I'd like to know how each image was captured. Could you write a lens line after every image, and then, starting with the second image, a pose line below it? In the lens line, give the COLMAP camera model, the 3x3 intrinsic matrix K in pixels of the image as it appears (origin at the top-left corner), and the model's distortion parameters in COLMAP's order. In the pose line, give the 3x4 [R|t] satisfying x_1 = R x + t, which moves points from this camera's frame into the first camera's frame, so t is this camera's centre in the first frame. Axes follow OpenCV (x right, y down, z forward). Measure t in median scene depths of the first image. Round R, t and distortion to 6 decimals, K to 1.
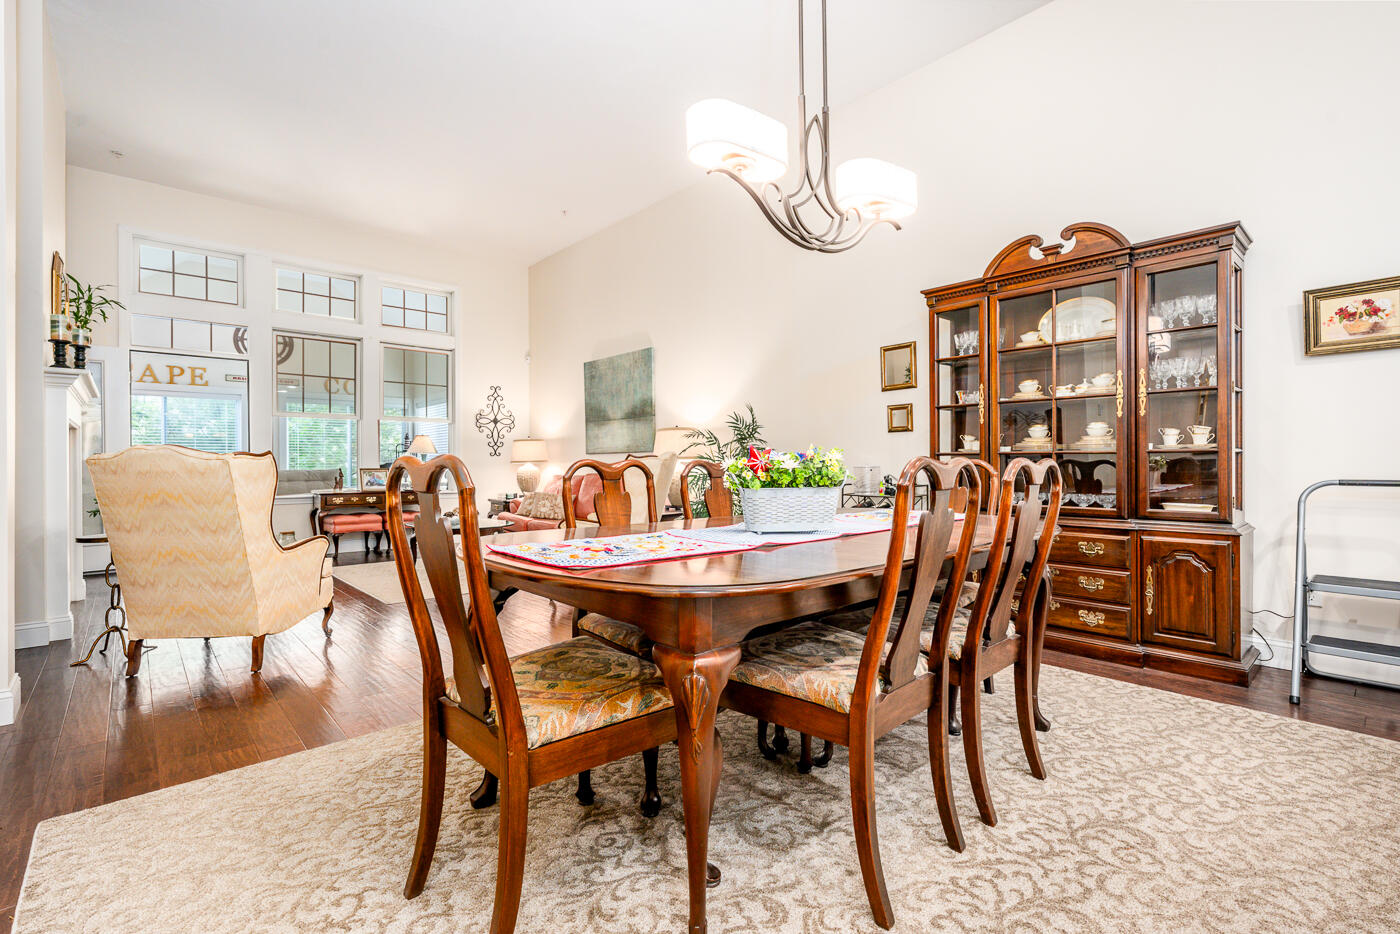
lens RADIAL K [[641.1, 0, 702.5], [0, 641.1, 466.5], [0, 0, 1]] dist [-0.003678, 0.000129]
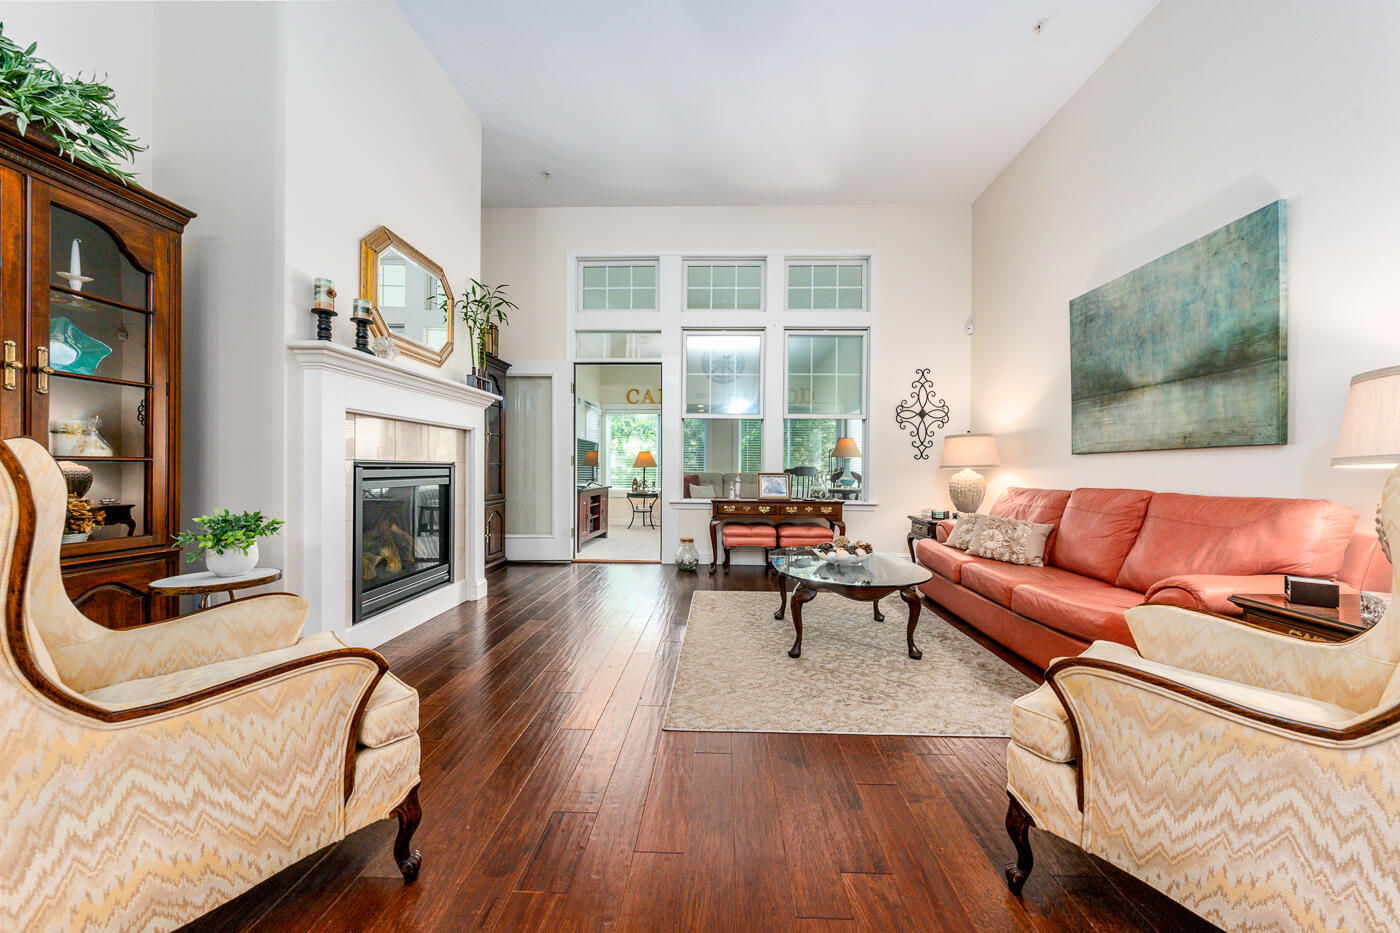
lens RADIAL K [[489.6, 0, 707.5], [0, 489.6, 470.0], [0, 0, 1]] dist [-0.001432, -0.000064]
pose [[0.719715, 0.010929, -0.694184, -0.112849], [-0.012113, 0.999922, 0.003184, -0.002238], [0.694164, 0.006118, 0.719791, 0.451139]]
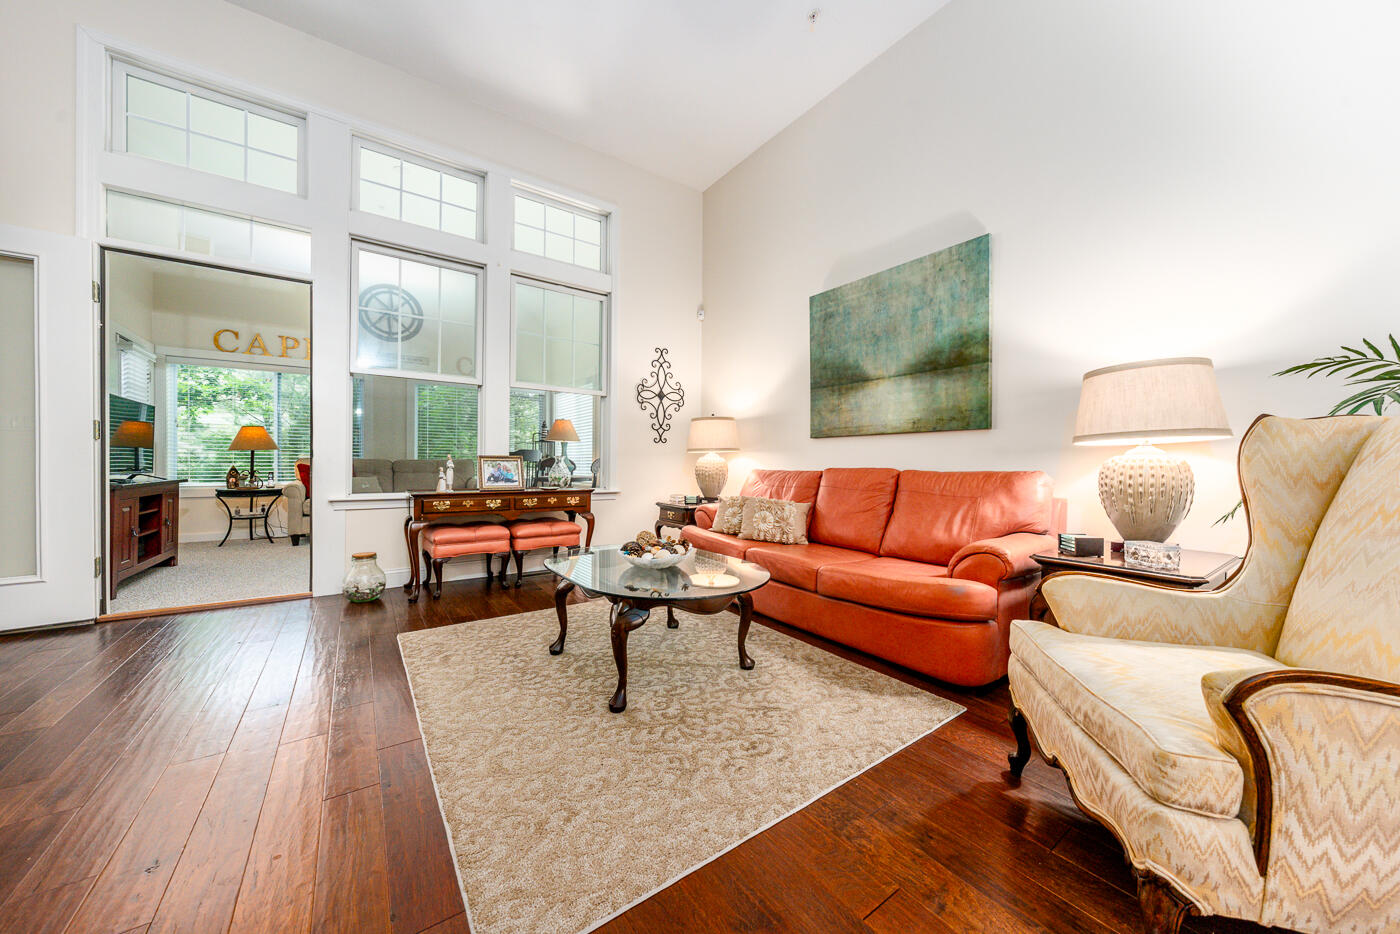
lens RADIAL K [[489.6, 0, 698.4], [0, 489.6, 463.0], [0, 0, 1]] dist [-0.001432, -0.000064]
pose [[0.992697, 0.012598, -0.119977, -0.241416], [-0.012825, 0.999917, -0.001124, 0.008045], [0.119953, 0.002654, 0.992776, 0.508709]]
